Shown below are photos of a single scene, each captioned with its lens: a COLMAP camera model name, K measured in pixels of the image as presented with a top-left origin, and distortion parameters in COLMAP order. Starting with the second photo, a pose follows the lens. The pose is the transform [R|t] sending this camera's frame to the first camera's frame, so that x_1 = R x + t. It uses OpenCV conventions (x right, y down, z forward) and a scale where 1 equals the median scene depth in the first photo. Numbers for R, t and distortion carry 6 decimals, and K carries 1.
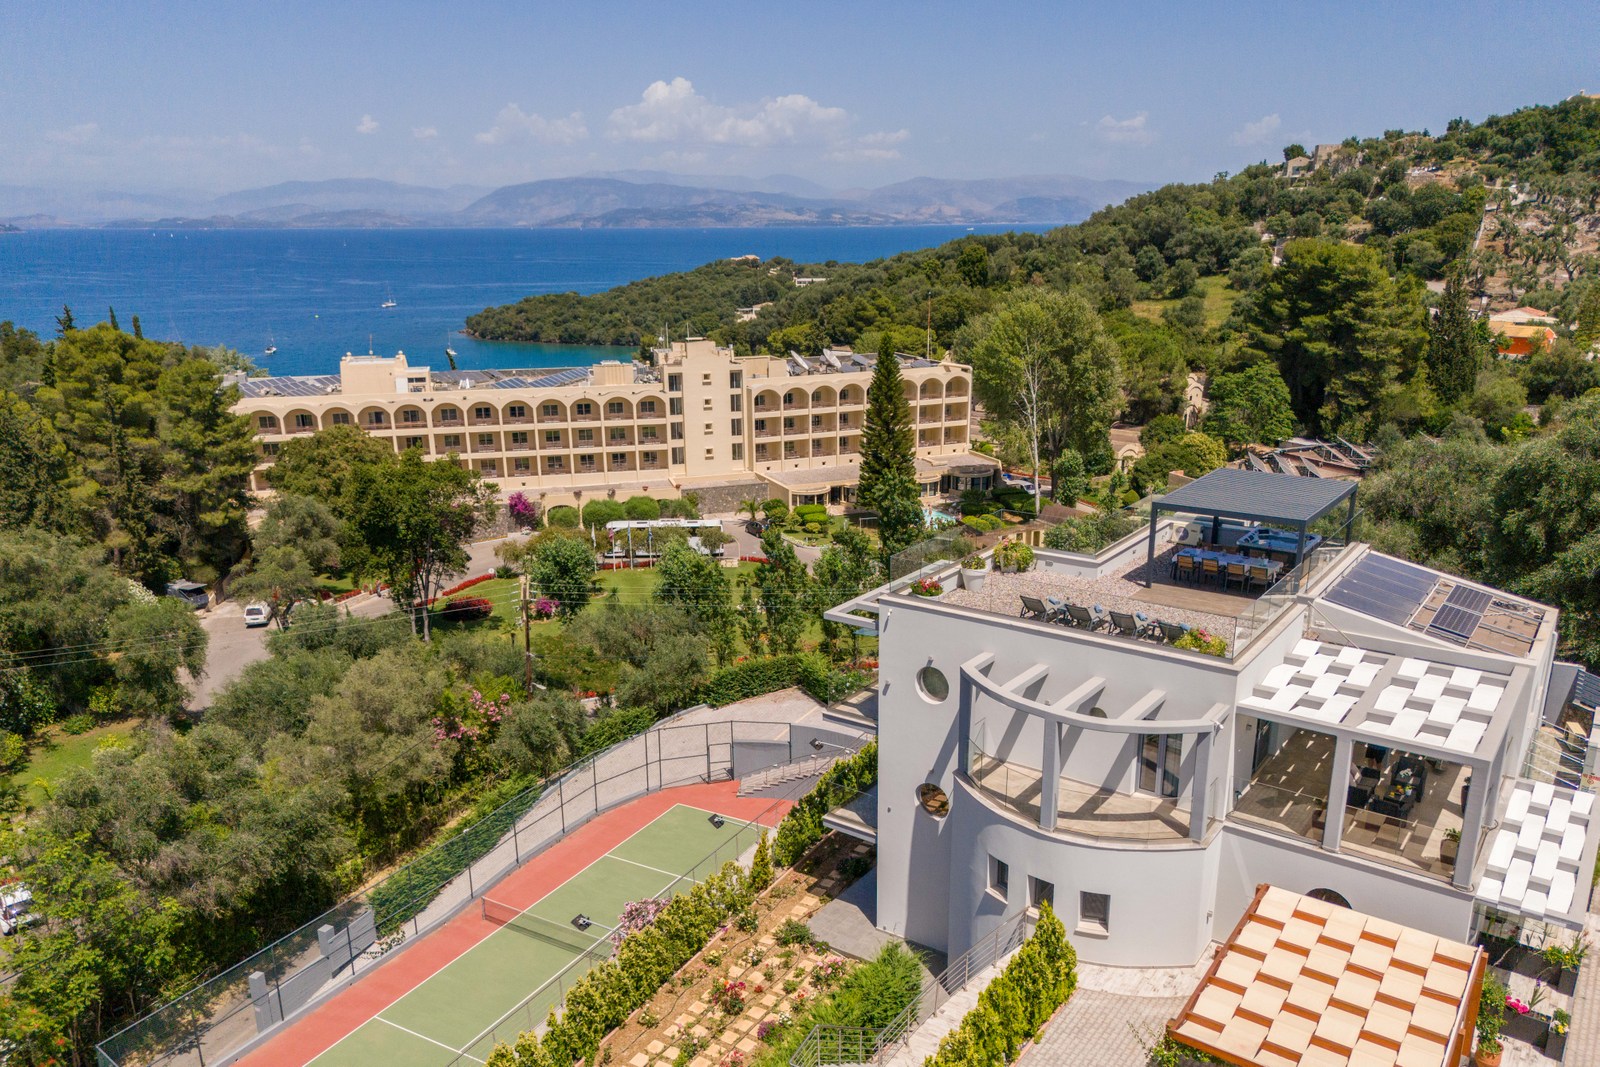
lens RADIAL K [[1181.6, 0, 807.1], [0, 1181.6, 598.4], [0, 0, 1]] dist [0.072138, -0.078701]
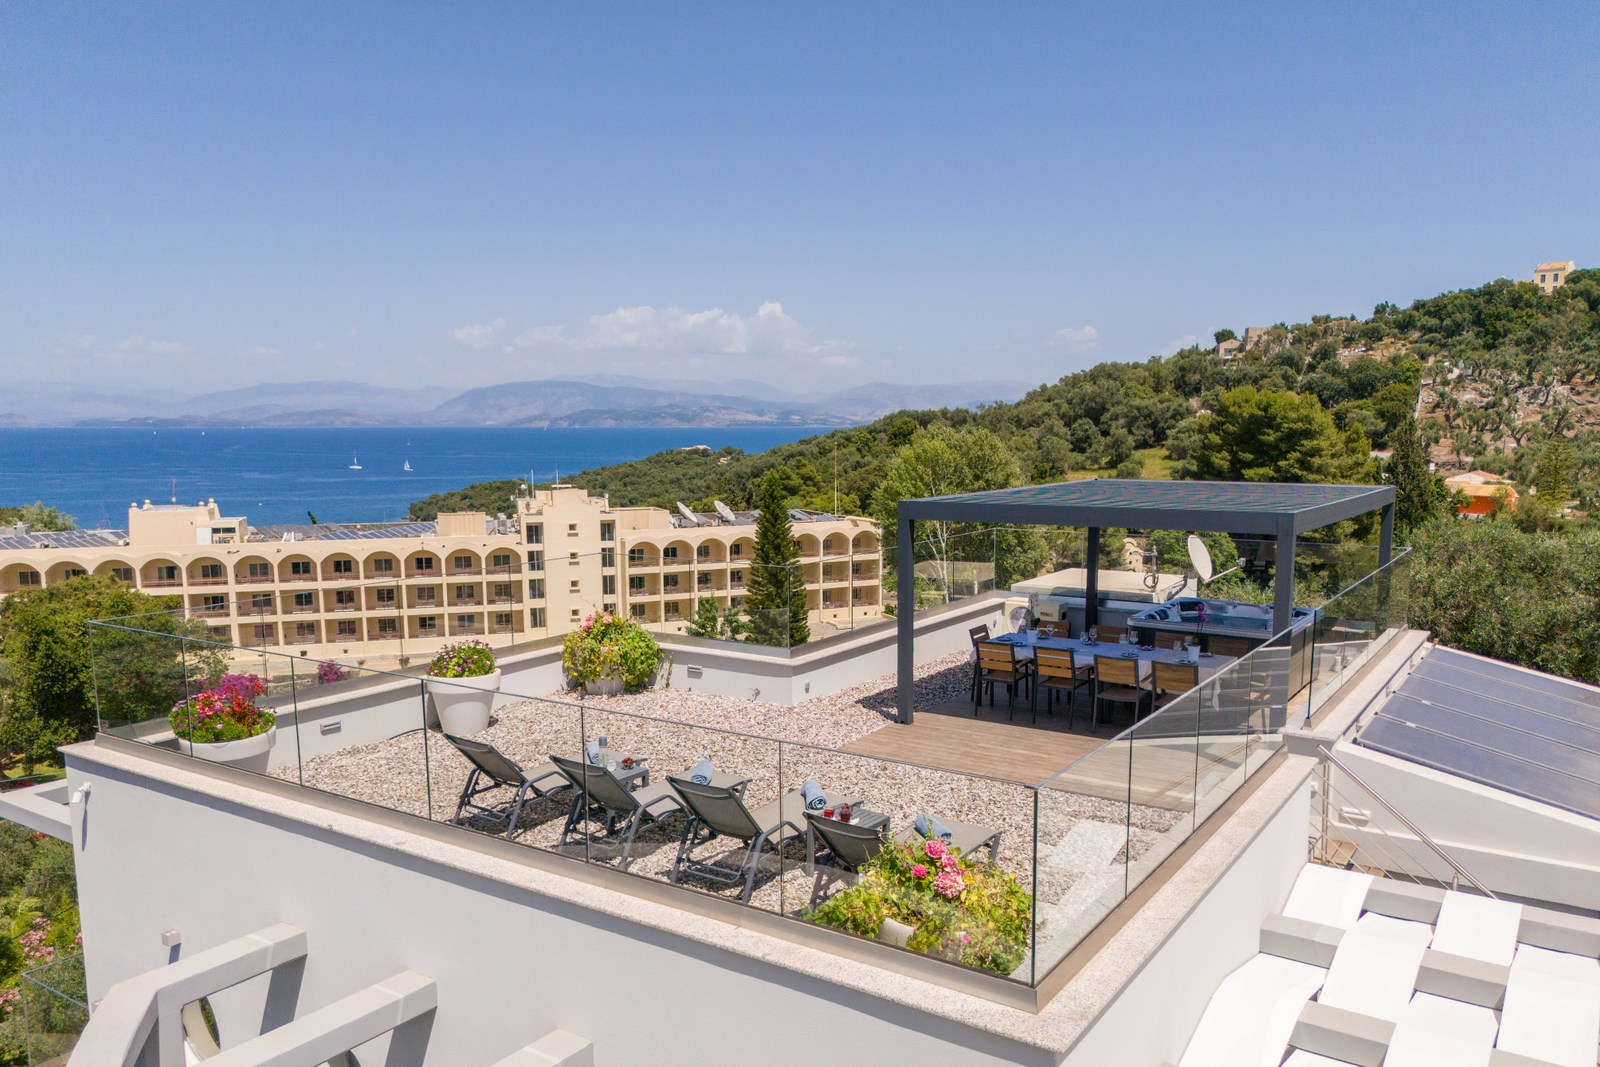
lens RADIAL K [[1181.6, 0, 807.1], [0, 1181.6, 598.4], [0, 0, 1]] dist [0.072138, -0.078701]
pose [[0.999463, -0.001278, 0.032749, 0.057632], [0.006458, 0.987330, -0.158546, 0.002922], [-0.032131, 0.158672, 0.986808, 0.145017]]
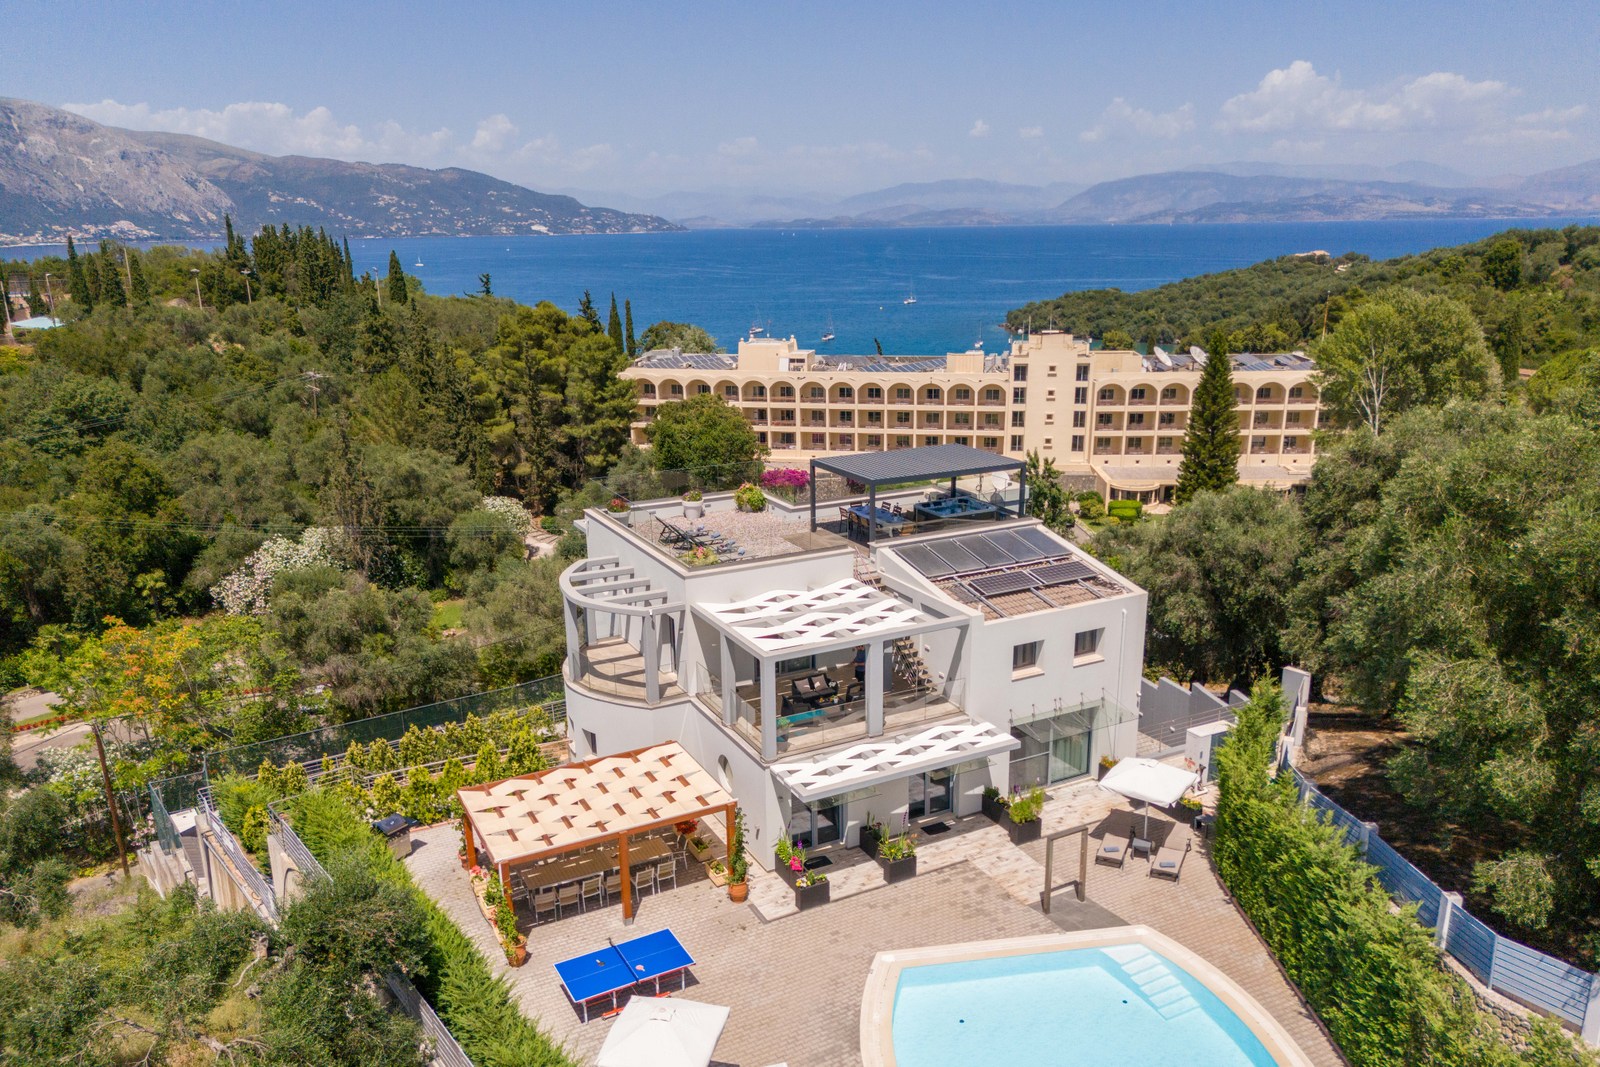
lens RADIAL K [[1179.0, 0, 806.0], [0, 1179.0, 597.9], [0, 0, 1]] dist [0.065199, -0.063954]
pose [[0.893043, 0.133457, -0.429725, 0.190710], [-0.132054, 0.990685, 0.033240, 0.004483], [0.430158, 0.027062, 0.902348, -0.016848]]
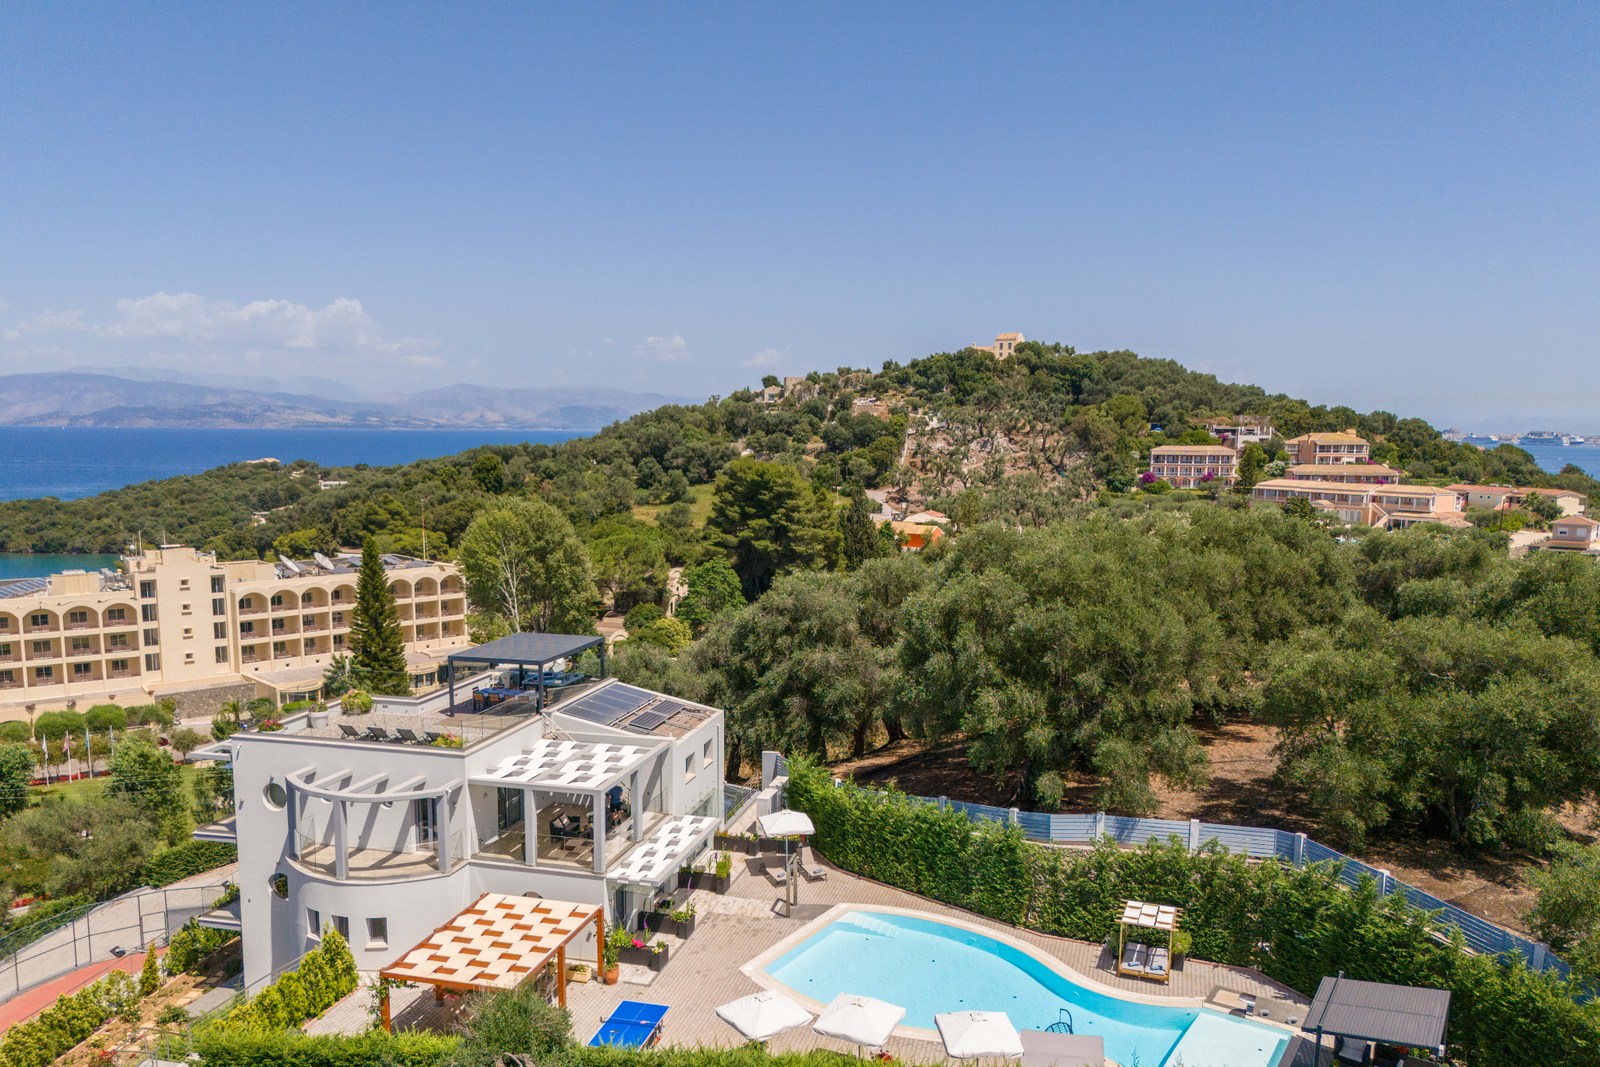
lens RADIAL K [[1181.6, 0, 807.1], [0, 1181.6, 598.4], [0, 0, 1]] dist [0.072138, -0.078701]
pose [[0.932772, -0.036183, 0.358647, 0.042446], [0.094369, 0.984761, -0.146086, 0.023699], [-0.347896, 0.170110, 0.921971, -0.114002]]
